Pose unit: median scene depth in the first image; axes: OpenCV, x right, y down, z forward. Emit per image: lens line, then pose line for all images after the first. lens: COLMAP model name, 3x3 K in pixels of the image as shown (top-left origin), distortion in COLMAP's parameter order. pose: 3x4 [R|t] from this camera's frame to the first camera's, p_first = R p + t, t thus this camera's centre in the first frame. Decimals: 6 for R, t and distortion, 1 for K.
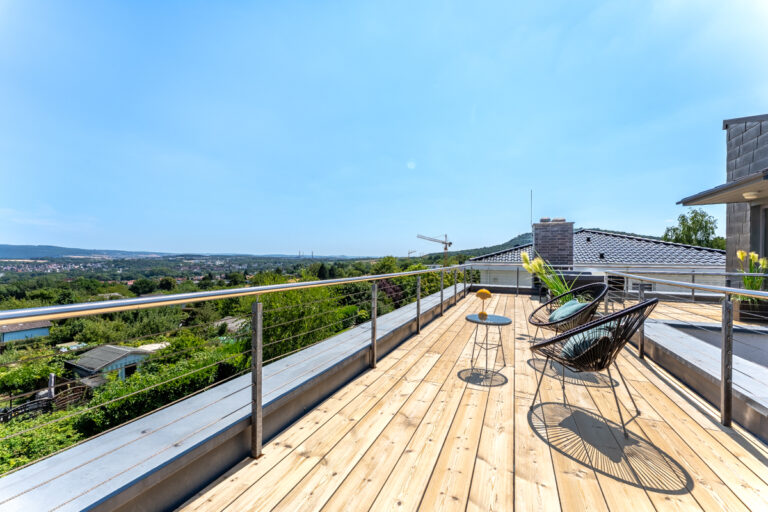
lens RADIAL K [[312.3, 0, 382.4], [0, 312.3, 257.0], [0, 0, 1]] dist [0.004591, -0.001109]
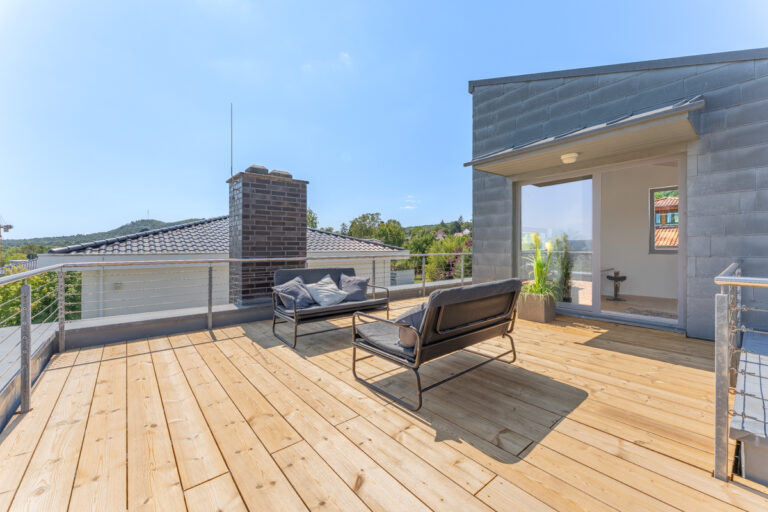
lens RADIAL K [[312.3, 0, 385.6], [0, 312.3, 248.5], [0, 0, 1]] dist [0.004591, -0.001109]
pose [[0.461827, -0.012087, 0.886888, 0.229728], [0.006997, 0.999926, 0.009984, 0.009111], [-0.886943, 0.001595, 0.461877, 0.824831]]
